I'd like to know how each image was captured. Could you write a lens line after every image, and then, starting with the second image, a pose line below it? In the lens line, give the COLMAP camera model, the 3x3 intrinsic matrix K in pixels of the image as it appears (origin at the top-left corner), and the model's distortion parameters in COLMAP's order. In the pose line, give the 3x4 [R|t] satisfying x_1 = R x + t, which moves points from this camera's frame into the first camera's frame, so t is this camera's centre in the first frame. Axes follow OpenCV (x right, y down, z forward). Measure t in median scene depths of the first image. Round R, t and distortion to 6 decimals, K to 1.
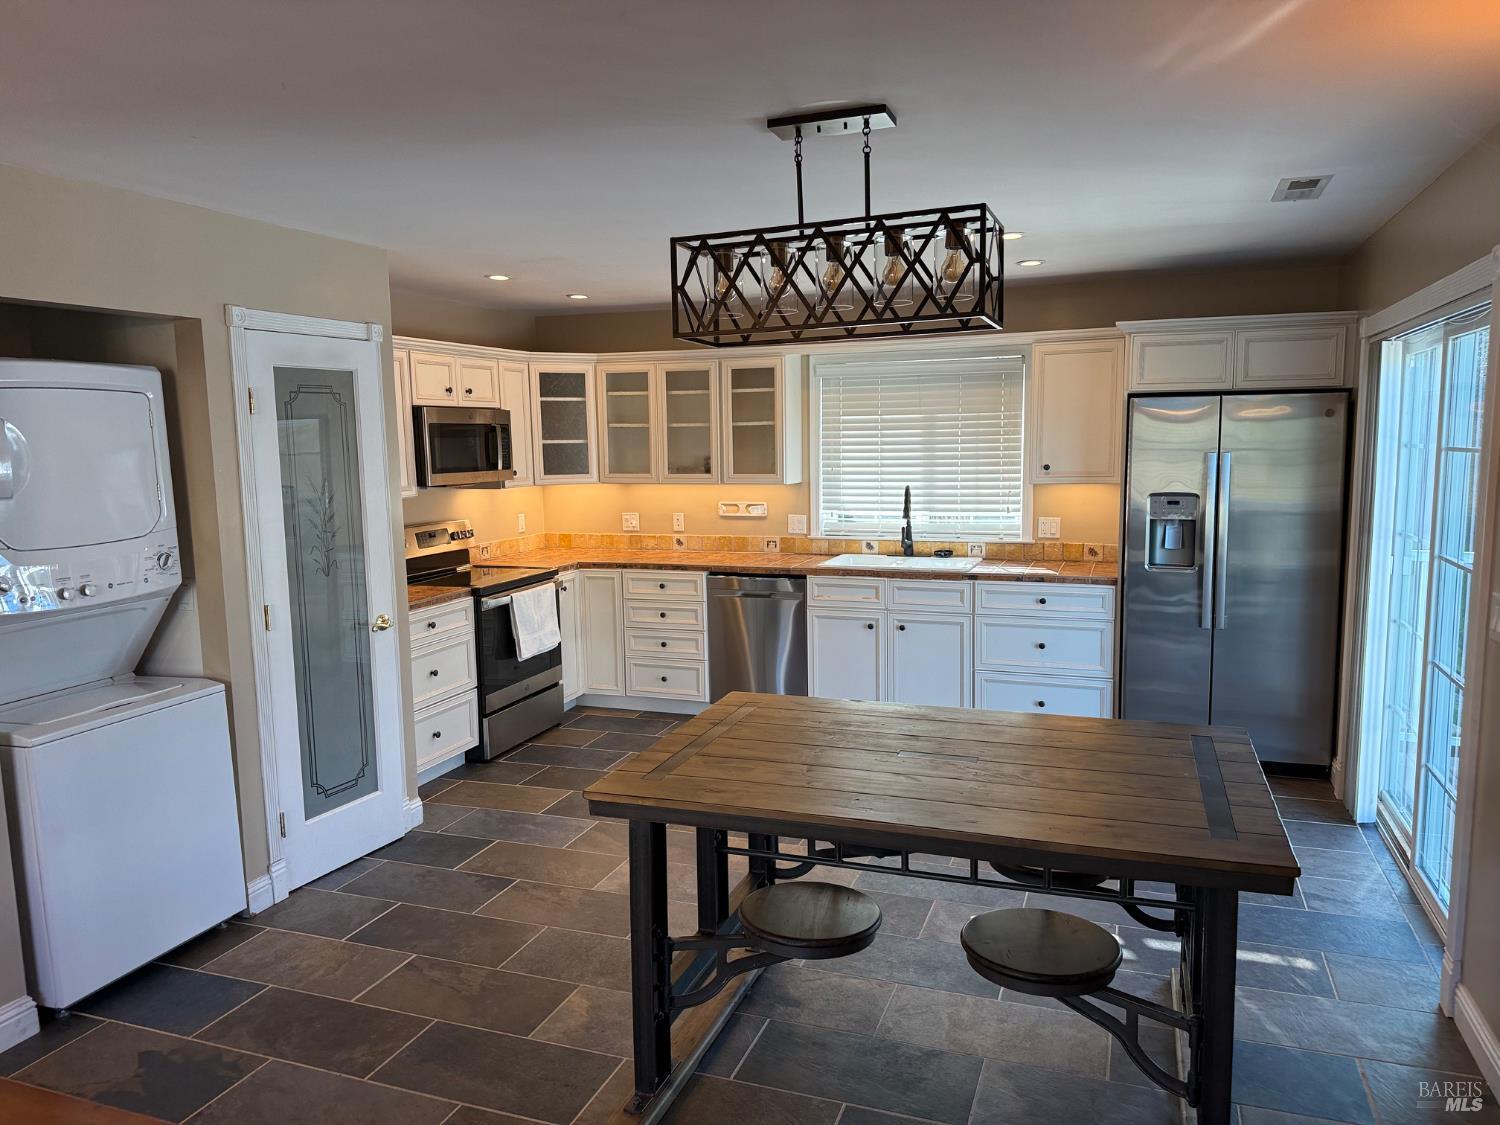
lens RADIAL K [[1047.2, 0, 753.0], [0, 1047.2, 564.5], [0, 0, 1]] dist [0.075303, -0.088722]
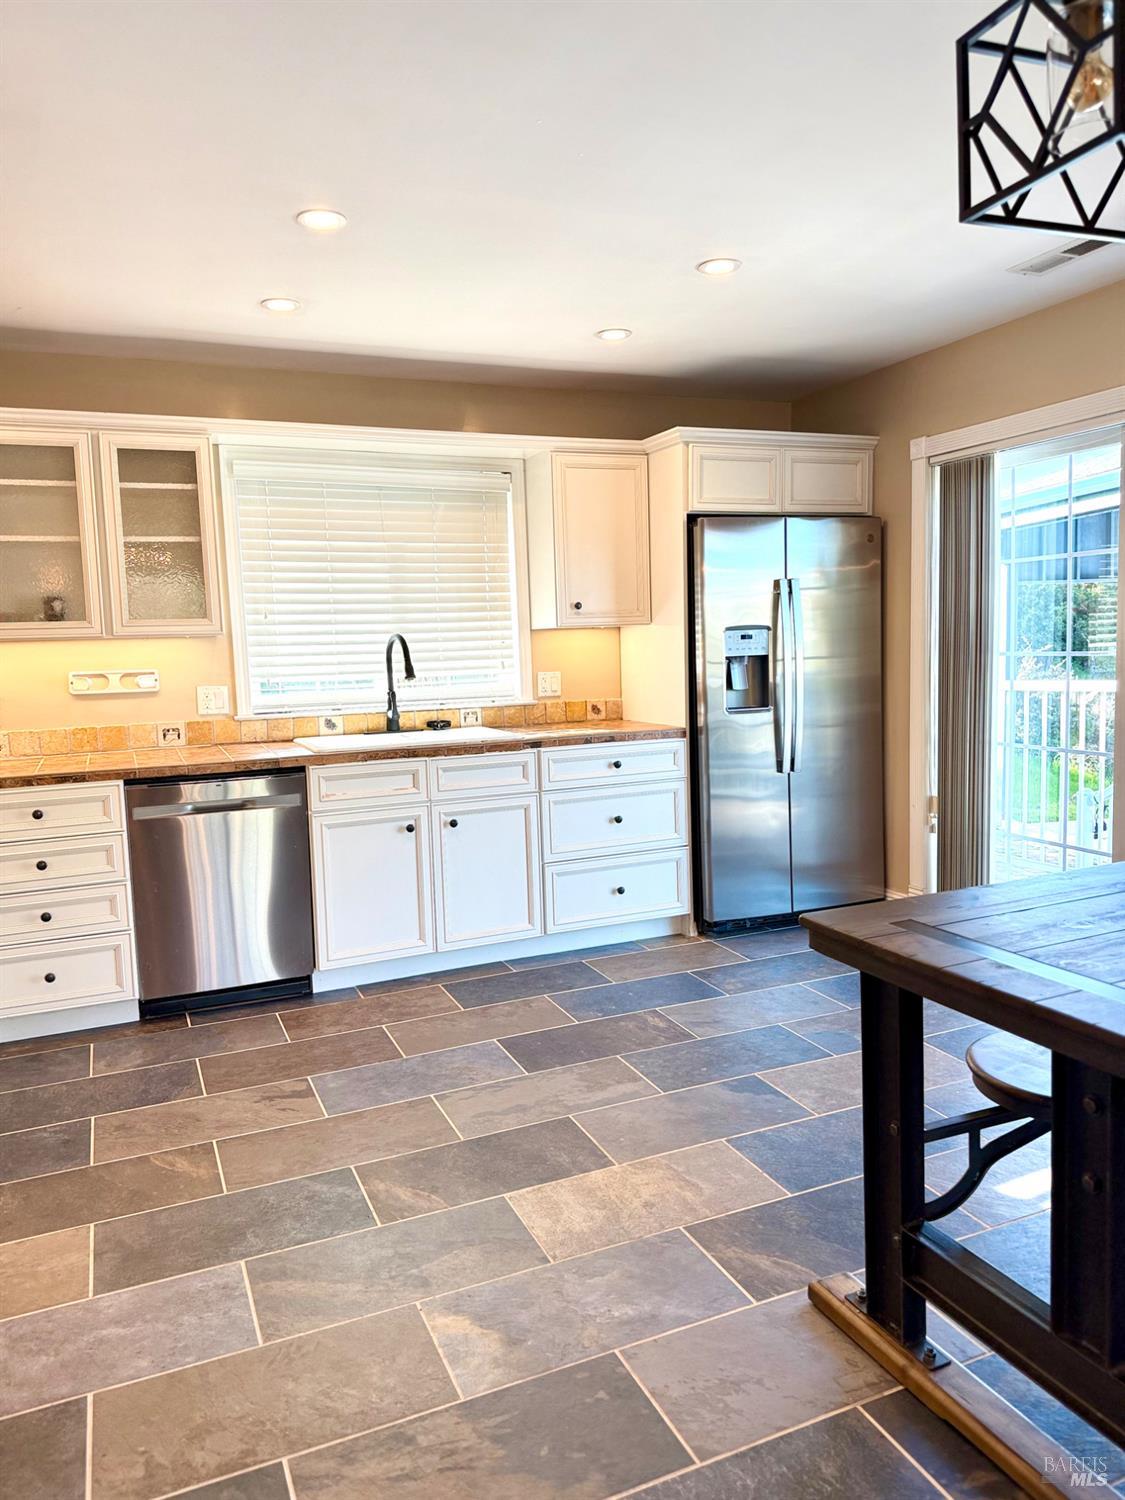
lens RADIAL K [[1047.2, 0, 559.7], [0, 1047.2, 744.6], [0, 0, 1]] dist [0.075303, -0.088722]
pose [[0.724483, -0.076553, 0.685028, -0.303509], [0.104231, 0.994553, 0.000909, 0.013631], [-0.681366, 0.070743, 0.728516, 0.429233]]
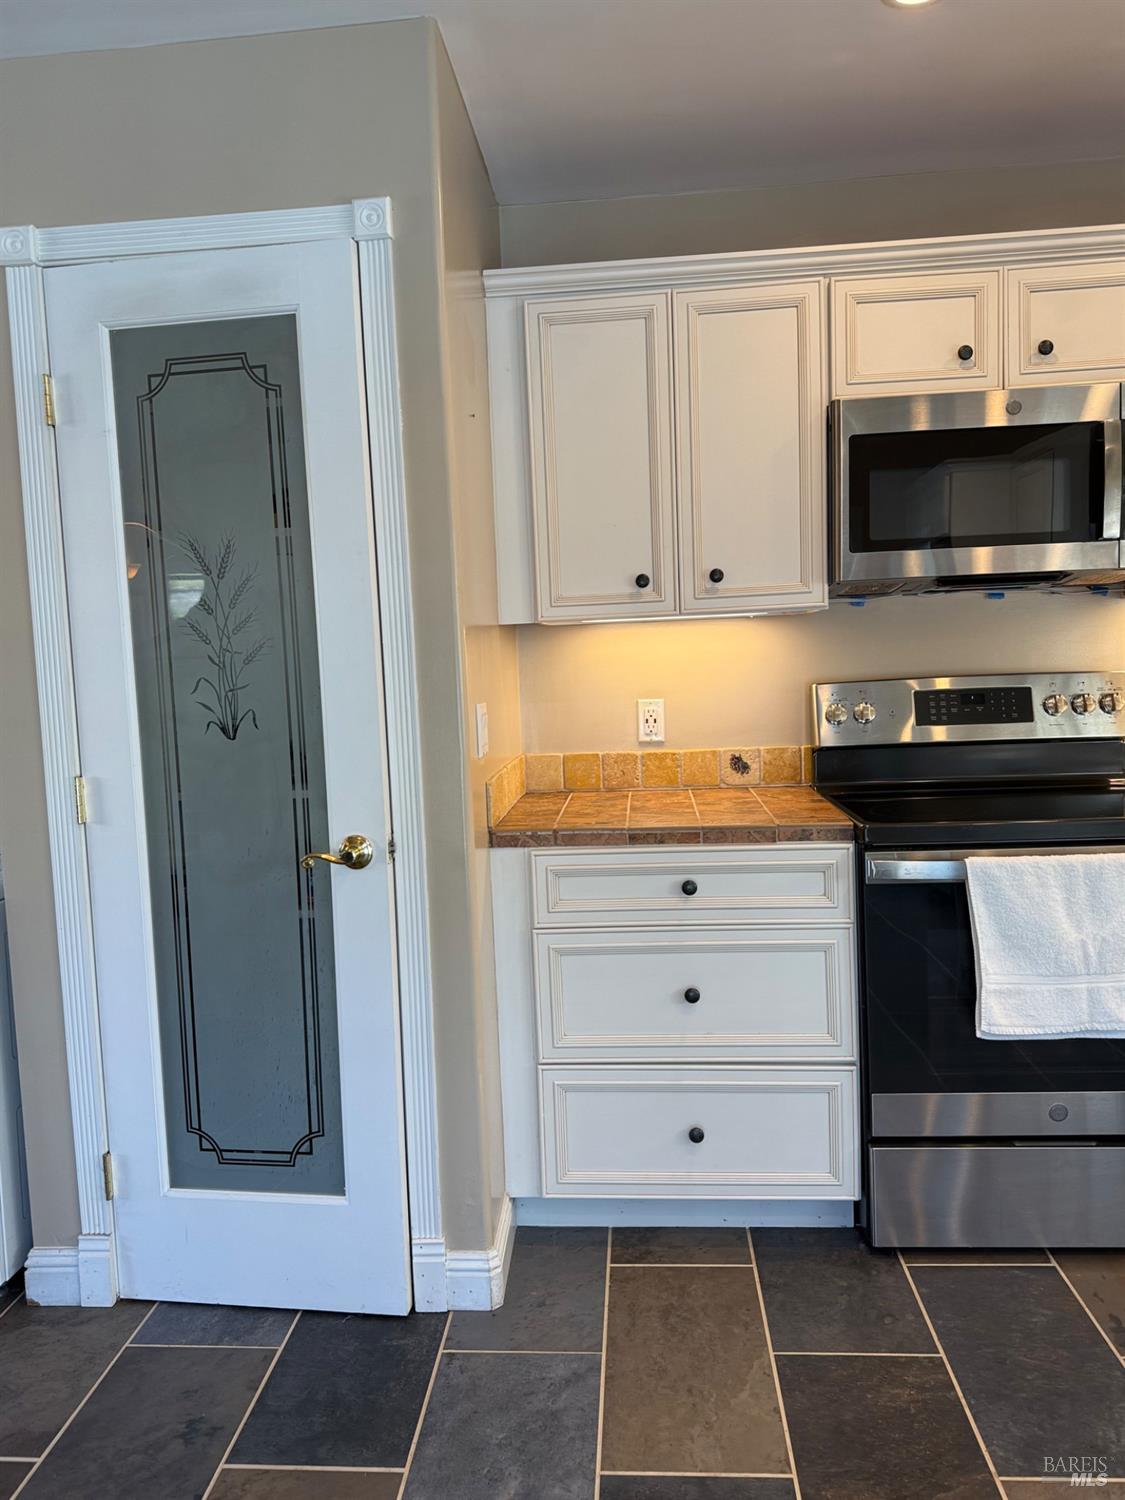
lens RADIAL K [[1102.7, 0, 554.1], [0, 1102.7, 752.9], [0, 0, 1]] dist [0.035691, -0.044018]
pose [[0.268481, 0.087970, -0.959260, 0.109035], [-0.085789, 0.994048, 0.067149, -0.022811], [0.959457, 0.064266, 0.274430, 0.741464]]
